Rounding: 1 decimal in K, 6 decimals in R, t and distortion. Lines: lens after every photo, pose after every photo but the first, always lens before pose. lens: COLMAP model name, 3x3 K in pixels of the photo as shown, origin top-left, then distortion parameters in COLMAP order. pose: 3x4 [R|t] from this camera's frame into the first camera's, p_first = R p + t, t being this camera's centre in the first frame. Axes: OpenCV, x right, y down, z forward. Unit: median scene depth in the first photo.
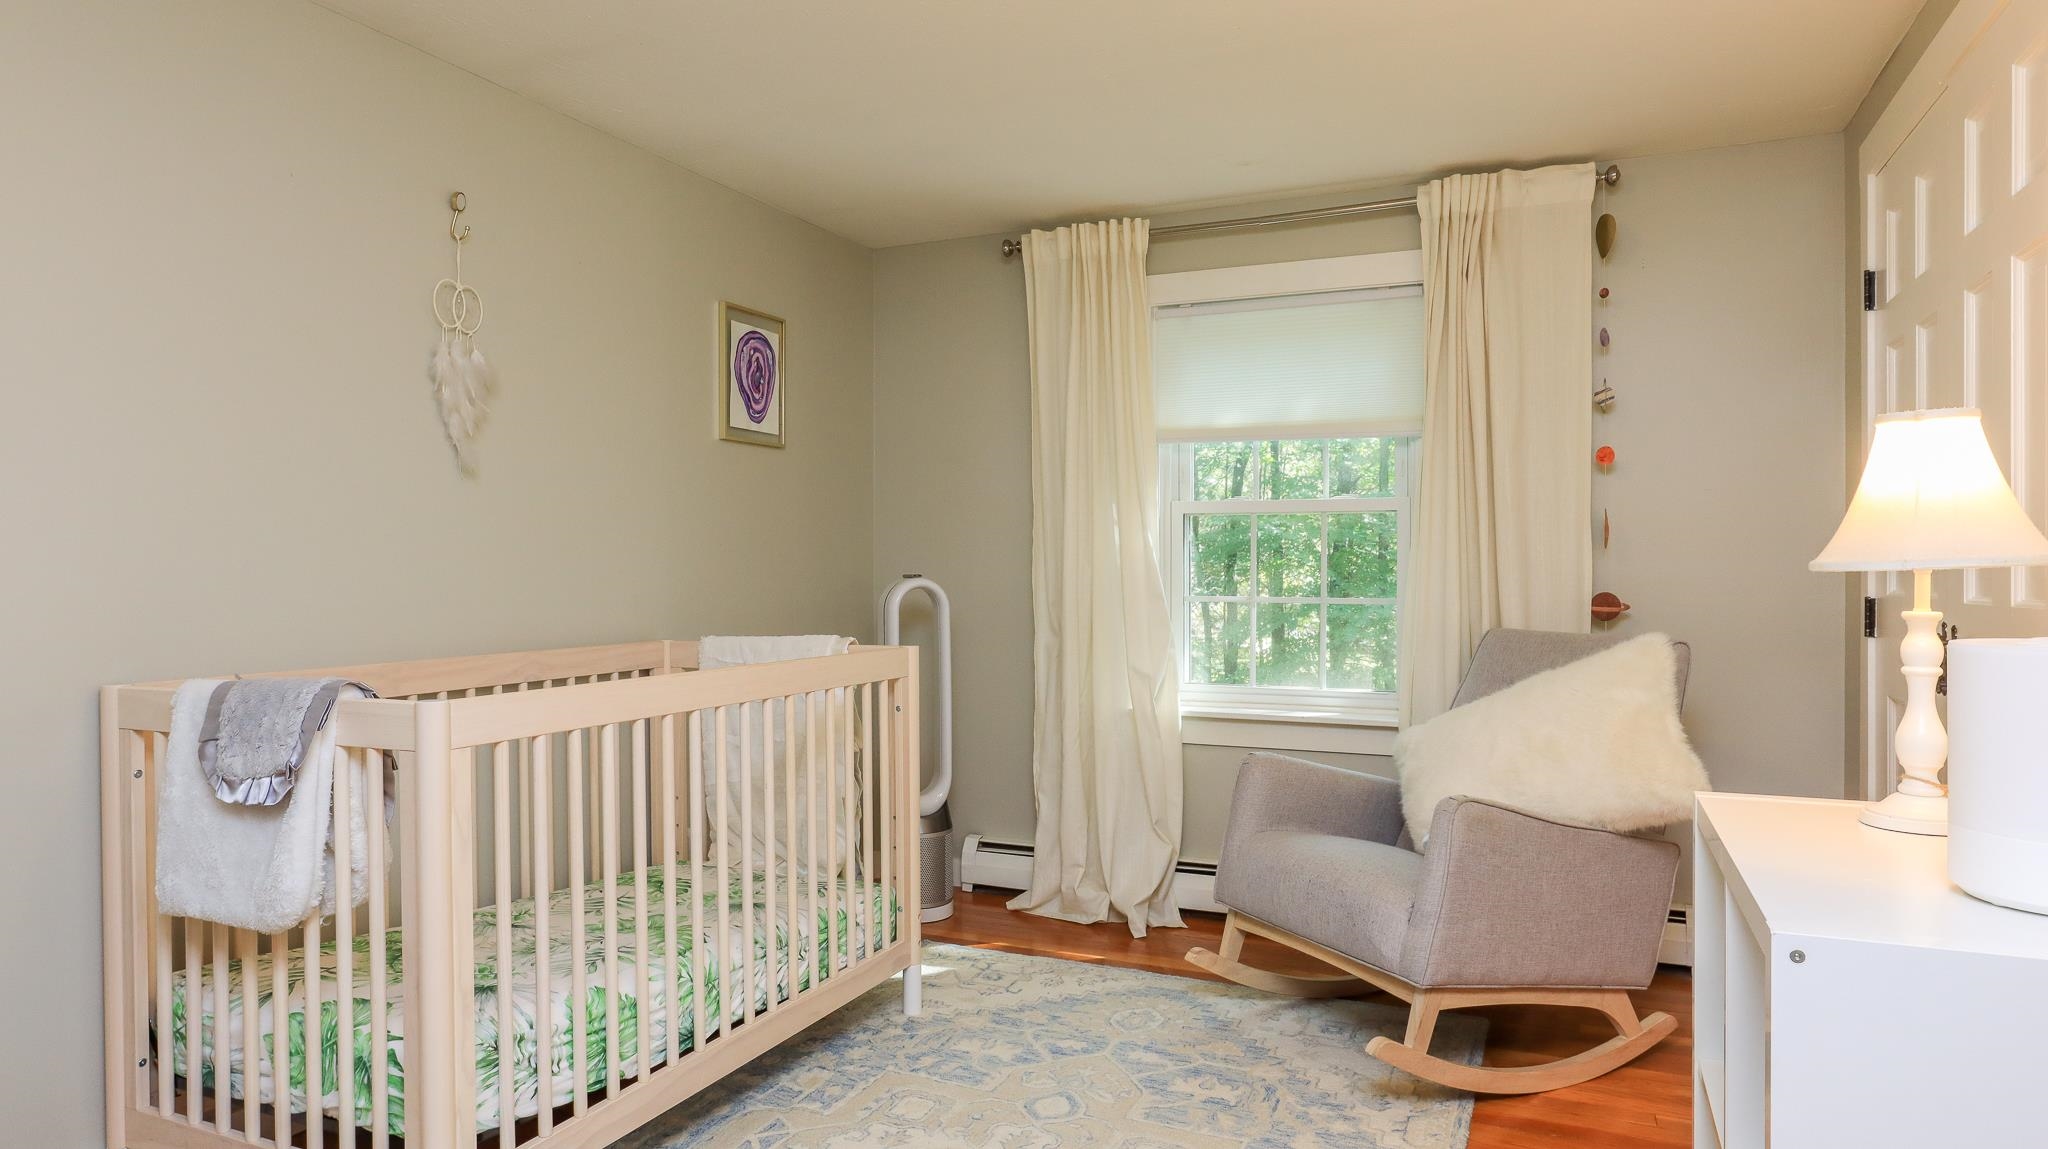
lens RADIAL K [[1221.9, 0, 1024.0], [0, 1221.9, 574.5], [0, 0, 1]] dist [-0.002254, 0.000245]
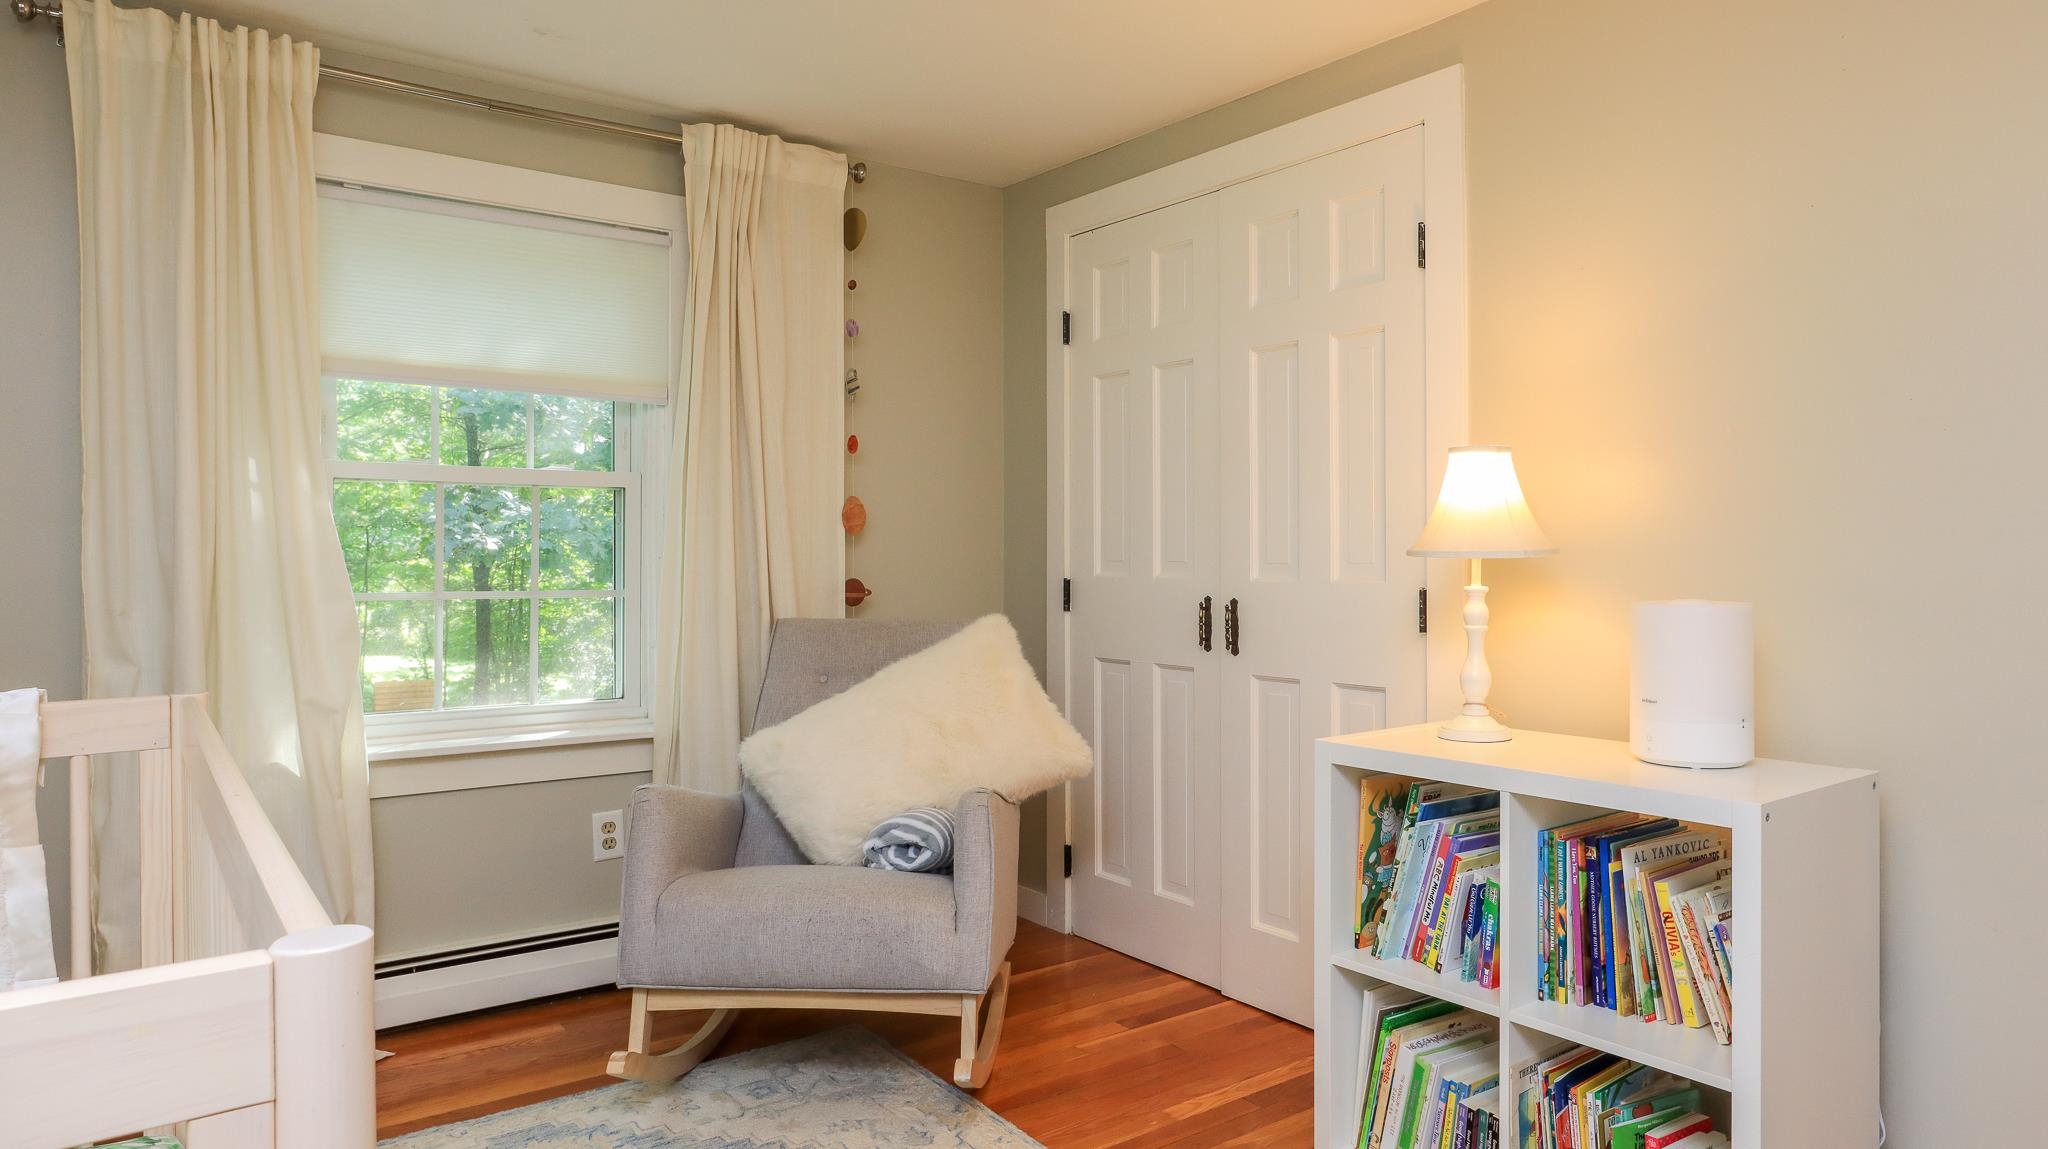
lens RADIAL K [[1273.8, 0, 1027.7], [0, 1273.8, 565.0], [0, 0, 1]] dist [-0.000657, 0.002405]
pose [[0.496324, -0.006752, 0.868111, -0.369651], [0.004239, 0.999977, 0.005354, -0.001846], [-0.868127, 0.001023, 0.496341, 0.336717]]
